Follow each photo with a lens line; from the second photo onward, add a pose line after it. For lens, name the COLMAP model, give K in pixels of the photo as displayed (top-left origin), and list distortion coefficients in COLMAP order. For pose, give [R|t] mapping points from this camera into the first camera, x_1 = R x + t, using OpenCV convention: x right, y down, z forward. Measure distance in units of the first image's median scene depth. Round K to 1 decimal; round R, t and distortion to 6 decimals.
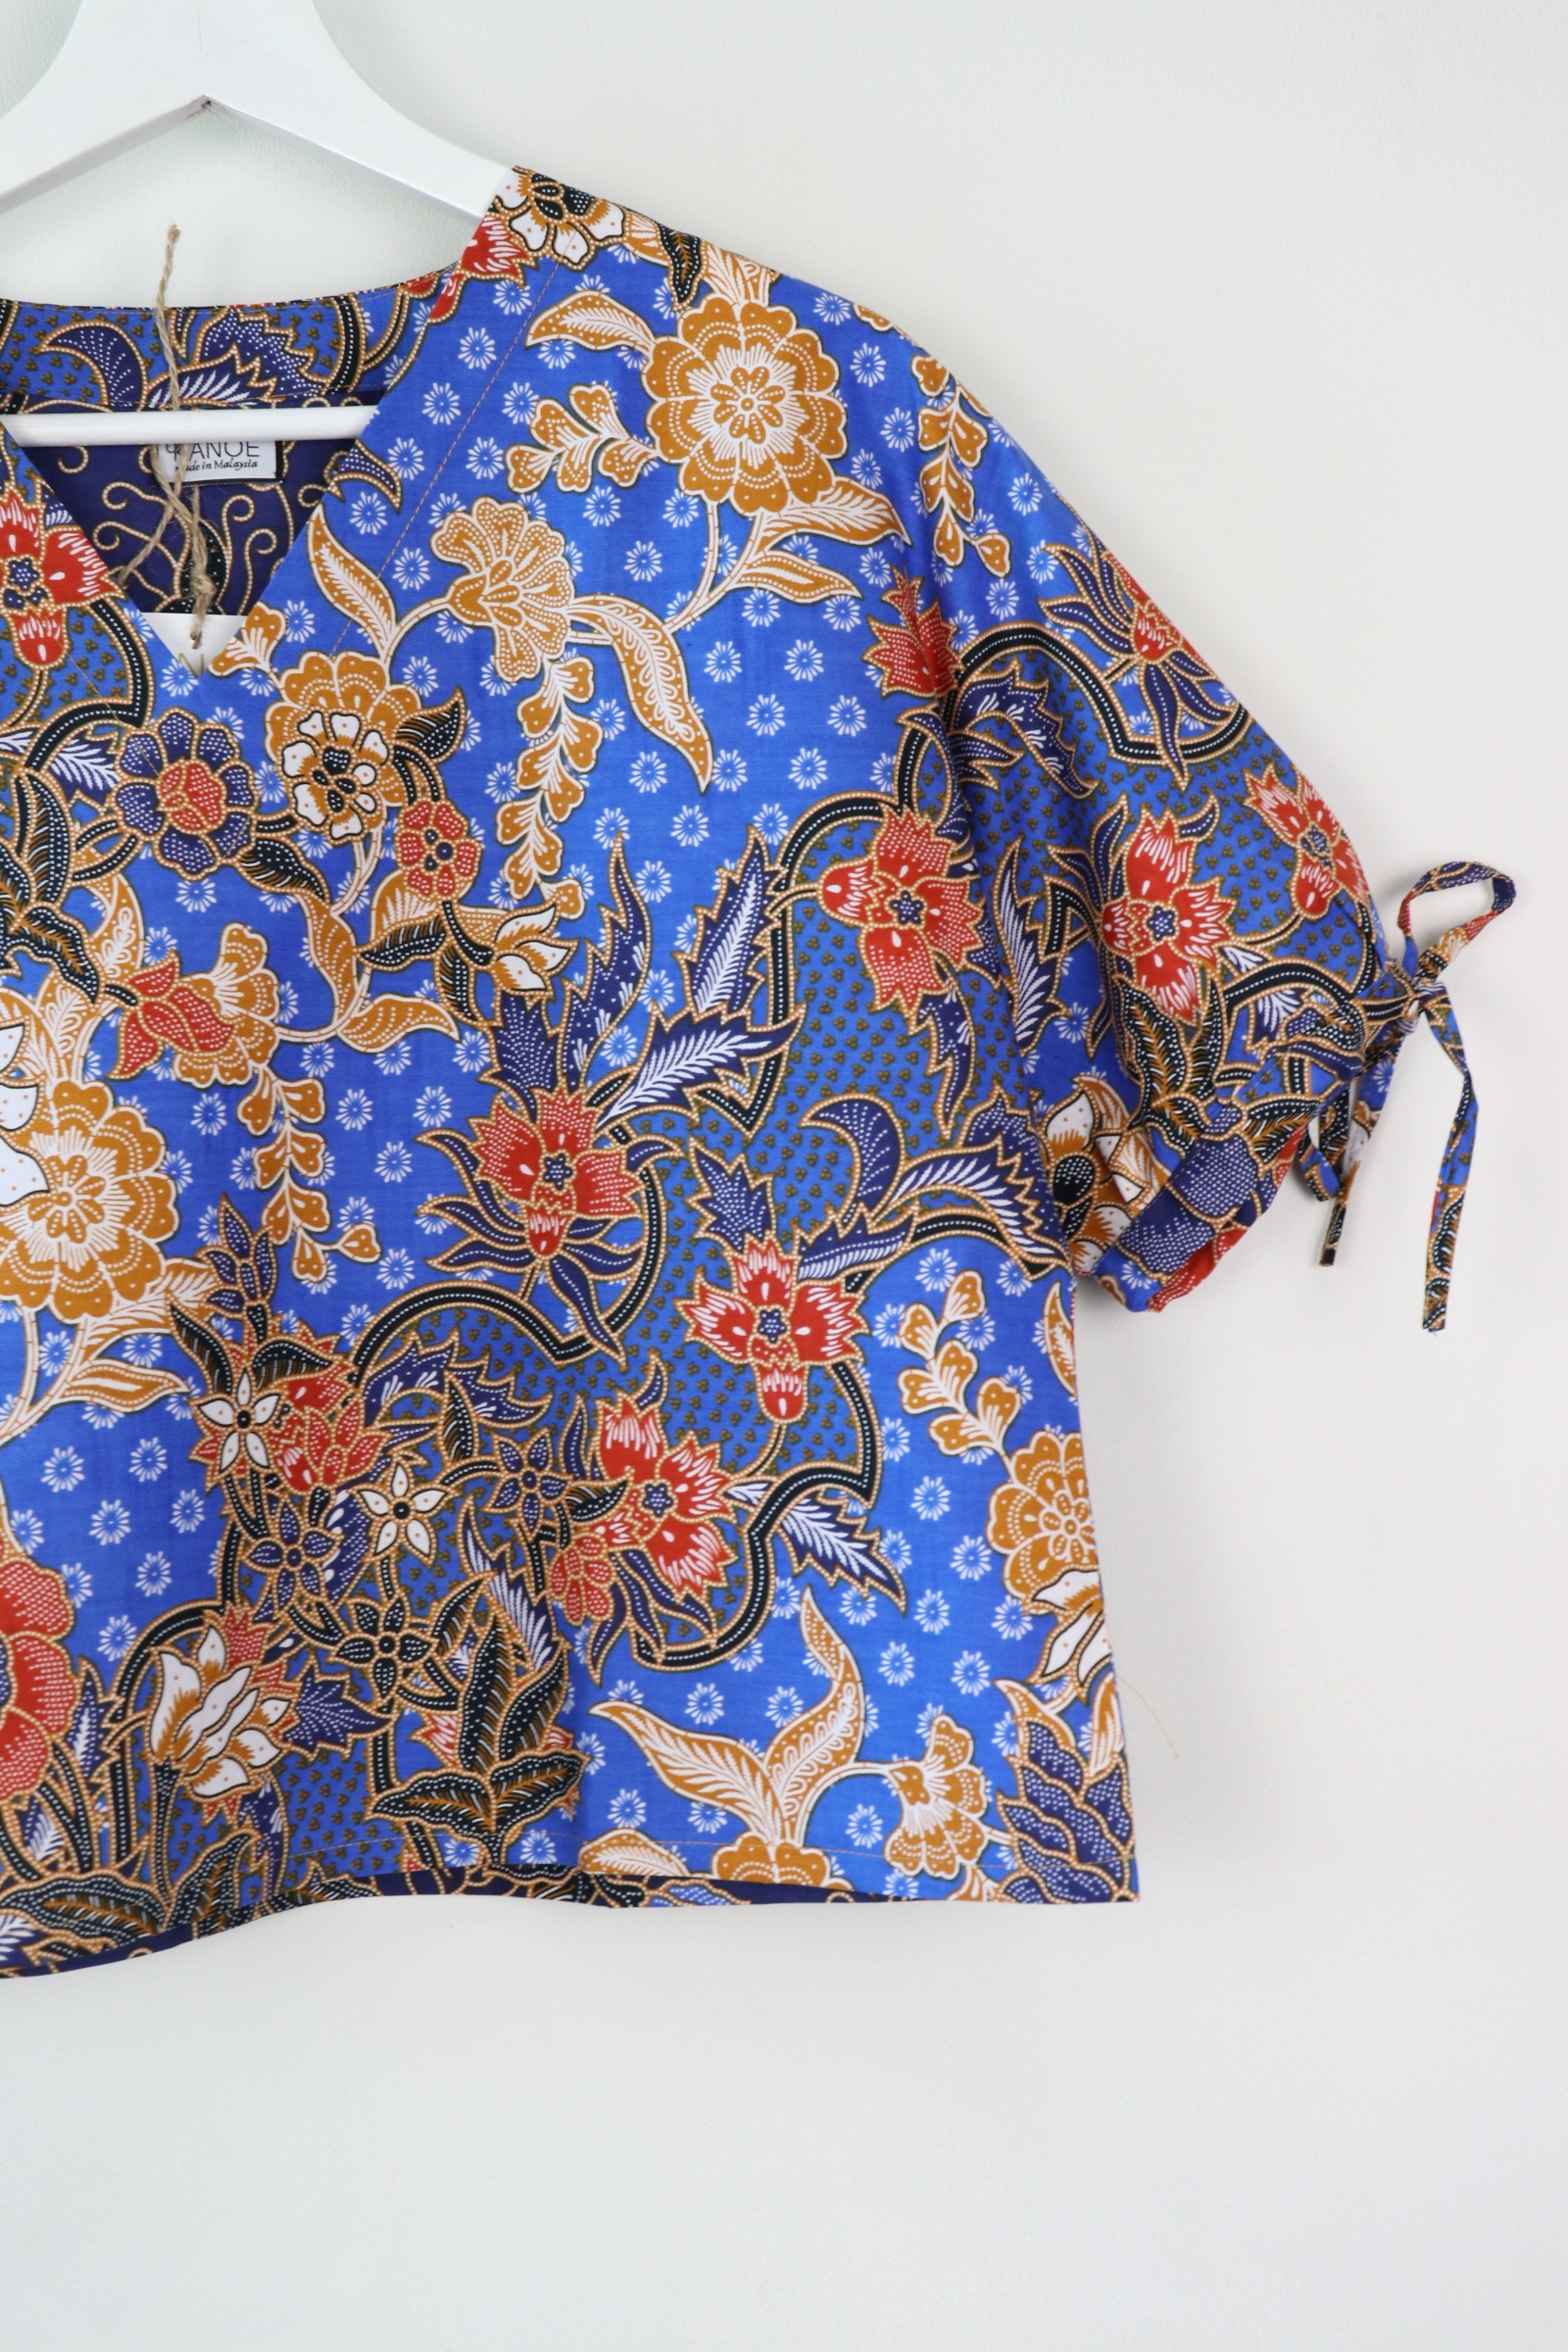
lens RADIAL K [[2775.8, 0, 750.6], [0, 2775.8, 1077.2], [0, 0, 1]] dist [-0.037912, 0.000000]
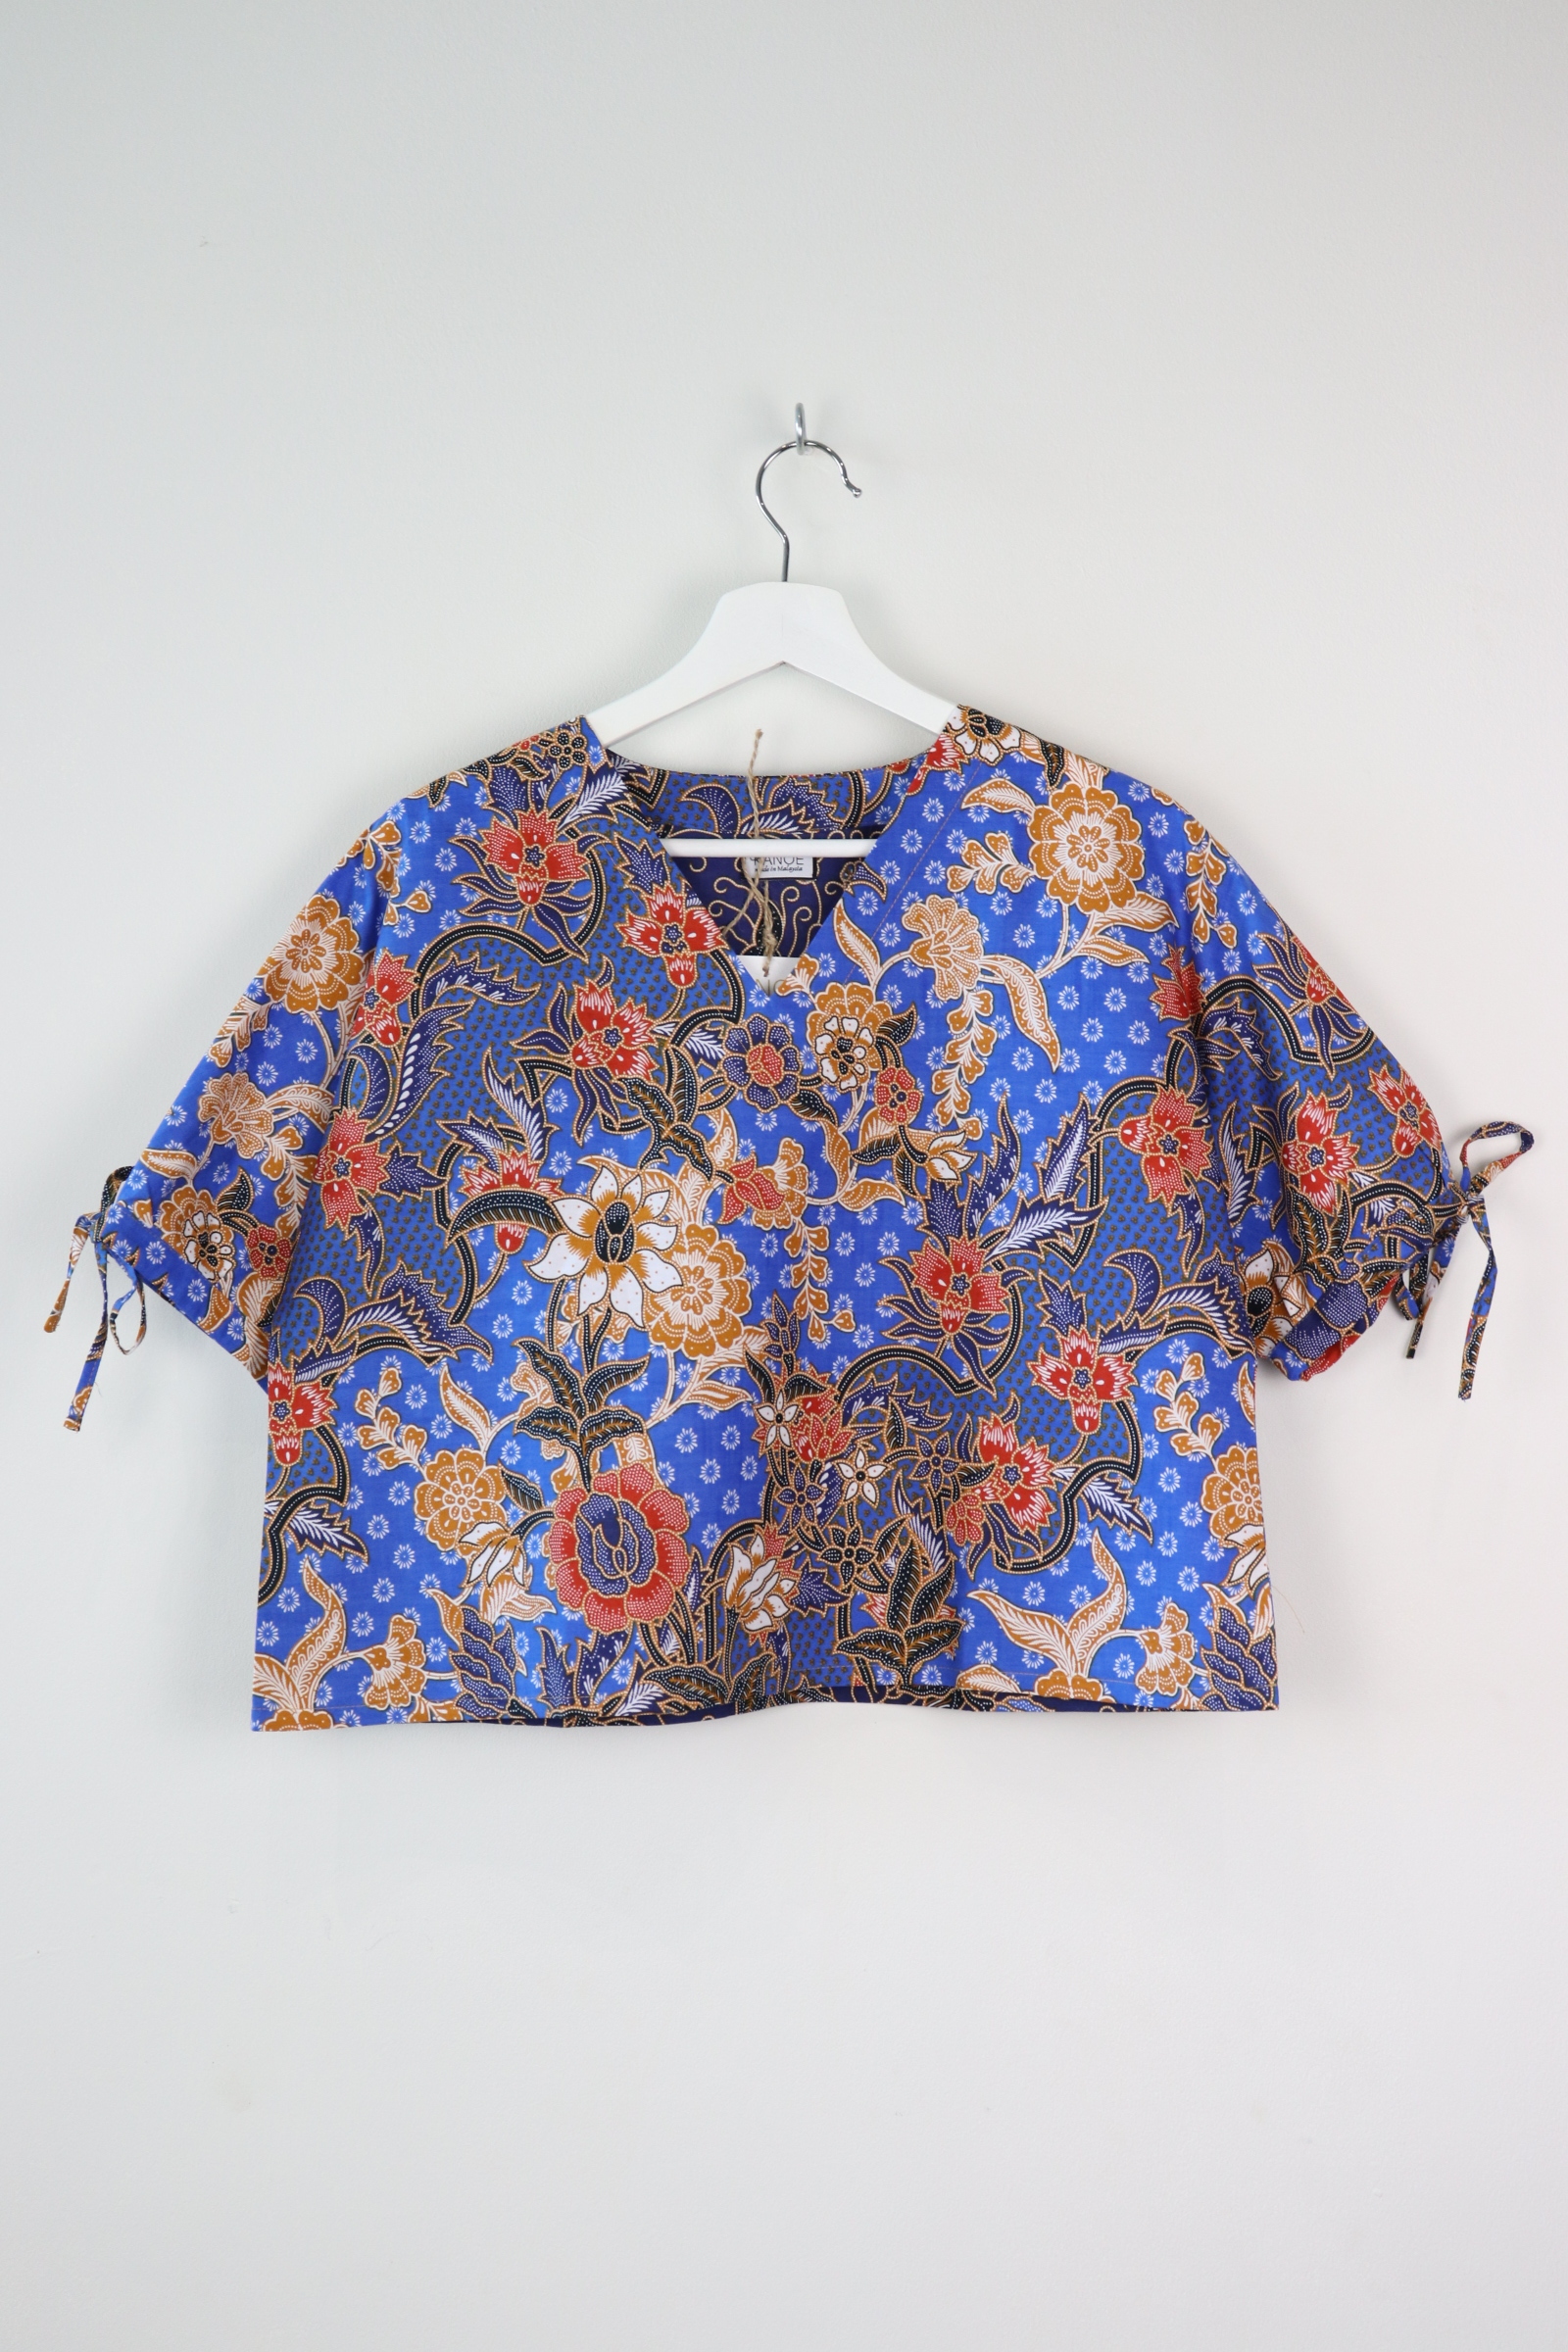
lens RADIAL K [[2459.8, 0, 812.7], [0, 2459.8, 1116.3], [0, 0, 1]] dist [-0.094368, 0.000000]
pose [[0.995962, 0.039738, -0.080502, -0.042613], [-0.041420, 0.998955, -0.019342, -0.038133], [0.079649, 0.022598, 0.996567, -0.547907]]
